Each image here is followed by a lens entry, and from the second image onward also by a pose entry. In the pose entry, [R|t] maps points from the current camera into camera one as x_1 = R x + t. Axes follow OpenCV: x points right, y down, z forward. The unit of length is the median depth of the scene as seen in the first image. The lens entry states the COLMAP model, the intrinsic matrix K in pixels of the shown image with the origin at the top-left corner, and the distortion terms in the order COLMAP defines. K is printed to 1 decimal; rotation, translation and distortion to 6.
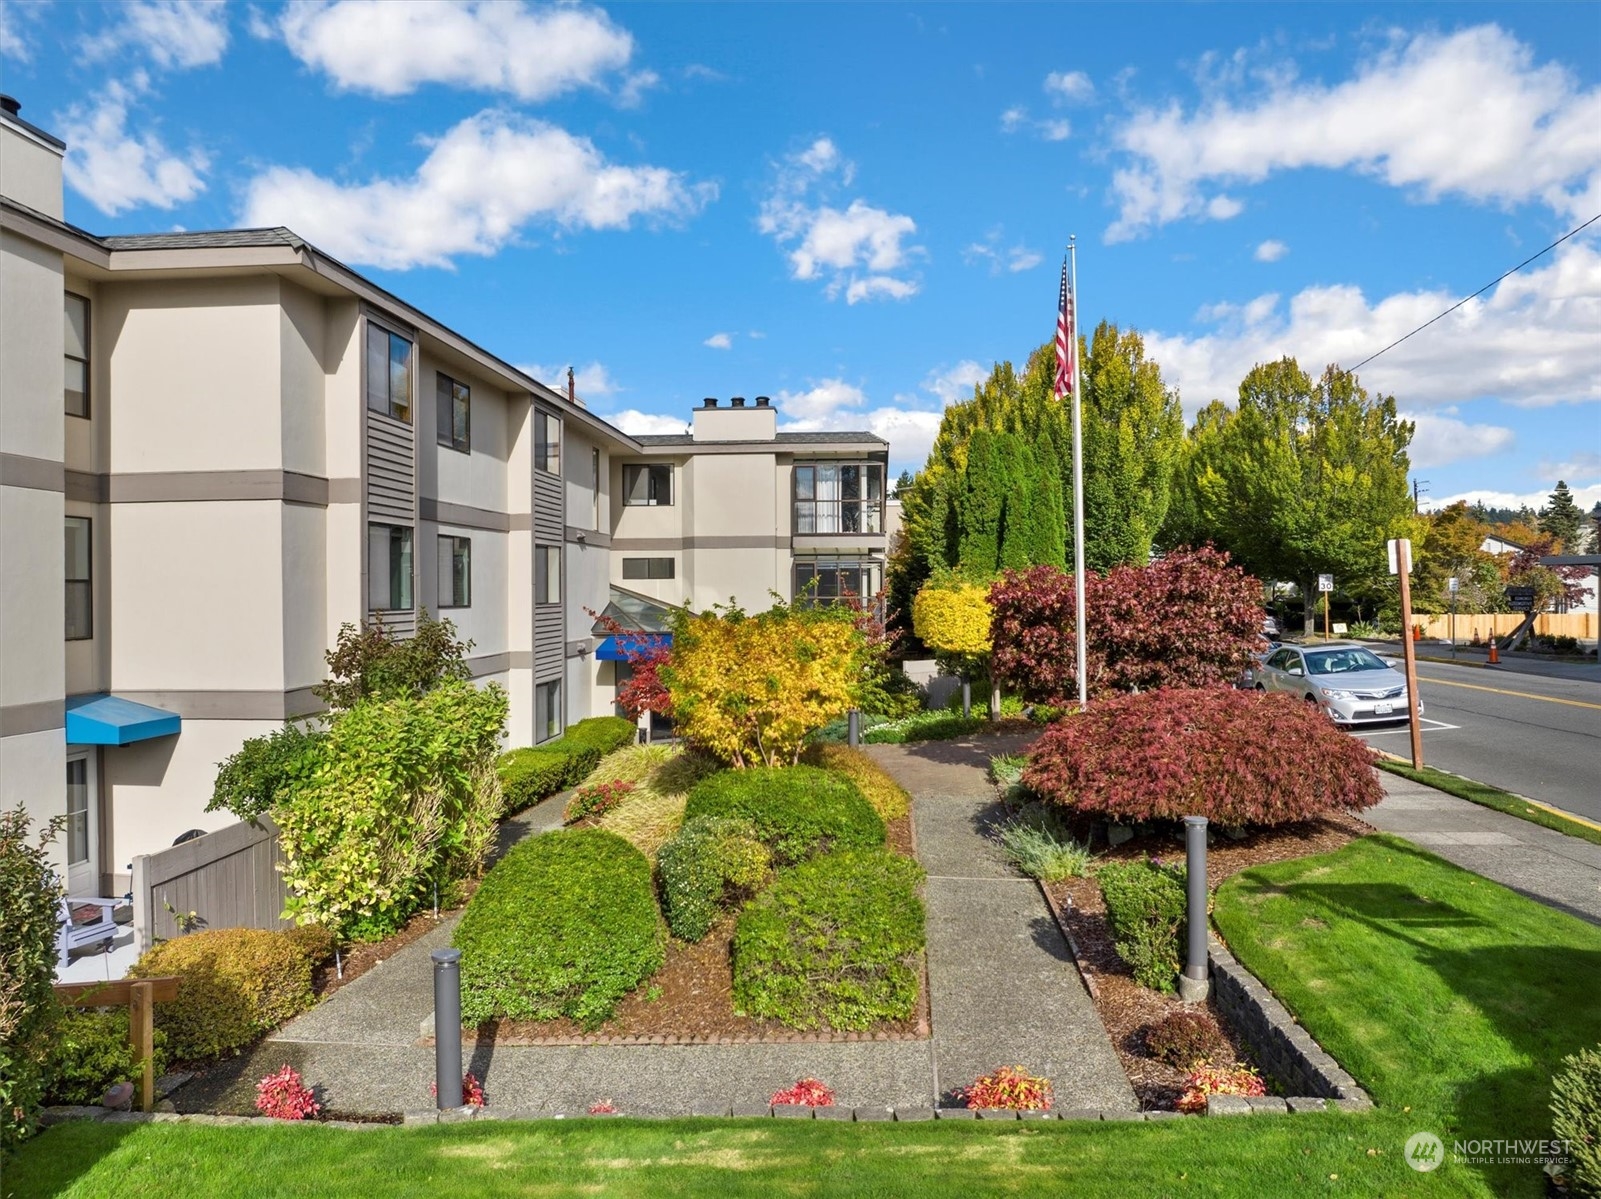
lens RADIAL K [[1159.7, 0, 800.5], [0, 1159.7, 599.5], [0, 0, 1]] dist [-0.033803, -0.003062]
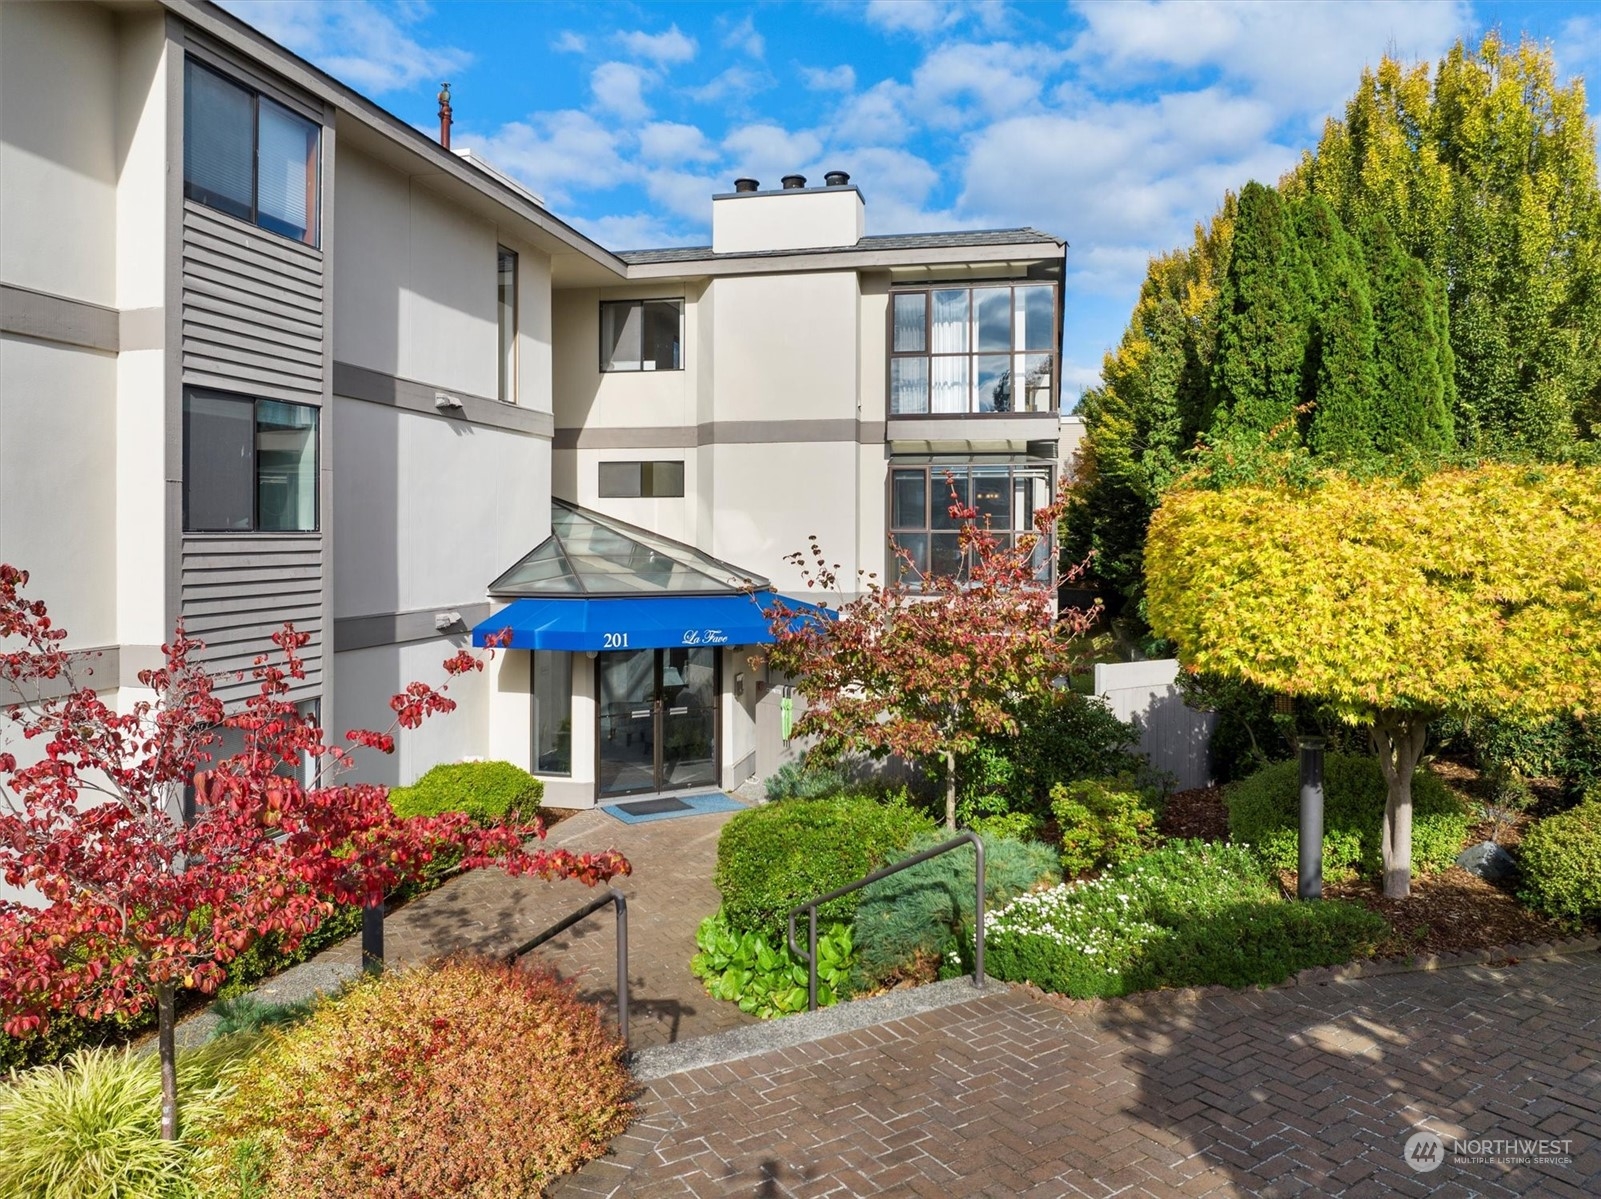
lens RADIAL K [[1144.3, 0, 805.8], [0, 1144.3, 541.5], [0, 0, 1]] dist [-0.038712, -0.003583]
pose [[0.989558, 0.009073, -0.143853, 0.037108], [-0.009558, 0.999951, -0.002682, 0.005493], [0.143821, 0.004029, 0.989596, 0.508212]]
